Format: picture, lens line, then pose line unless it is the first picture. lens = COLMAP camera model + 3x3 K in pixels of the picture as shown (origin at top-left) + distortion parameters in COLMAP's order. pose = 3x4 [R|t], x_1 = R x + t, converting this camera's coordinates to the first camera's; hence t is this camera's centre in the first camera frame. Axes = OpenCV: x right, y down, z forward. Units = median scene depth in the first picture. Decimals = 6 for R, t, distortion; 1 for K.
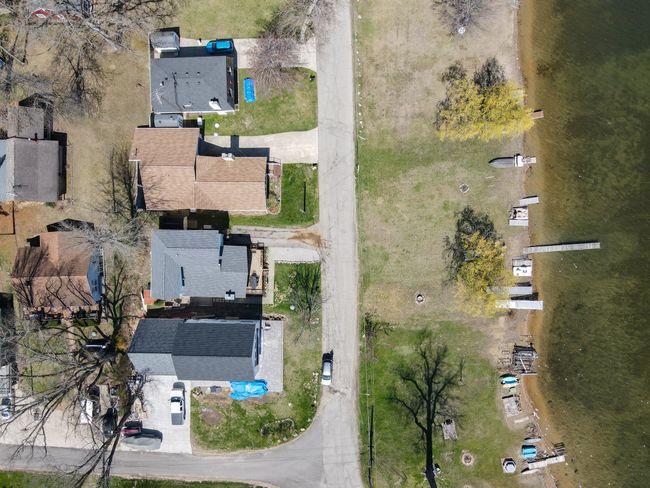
lens RADIAL K [[481.7, 0, 325.8], [0, 481.7, 246.9], [0, 0, 1]] dist [0.011027, 0.016698]
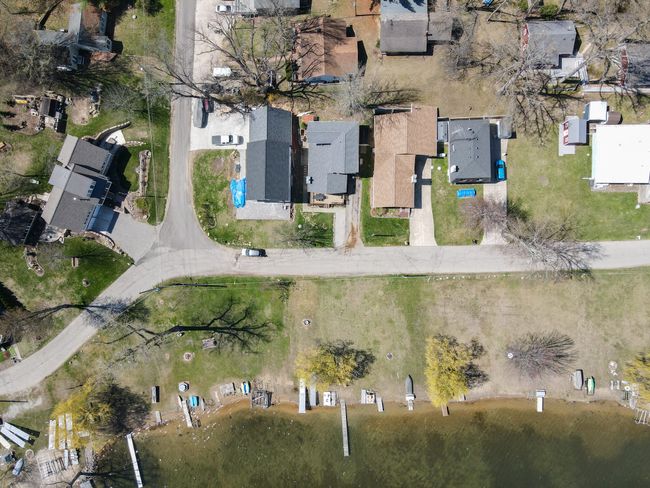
lens RADIAL K [[481.7, 0, 326.1], [0, 481.7, 247.0], [0, 0, 1]] dist [0.011027, 0.016698]
pose [[-0.000635, 0.999555, 0.029832, -0.052729], [-0.999349, -0.001711, 0.036048, 0.005988], [0.036083, -0.029790, 0.998905, -0.321031]]
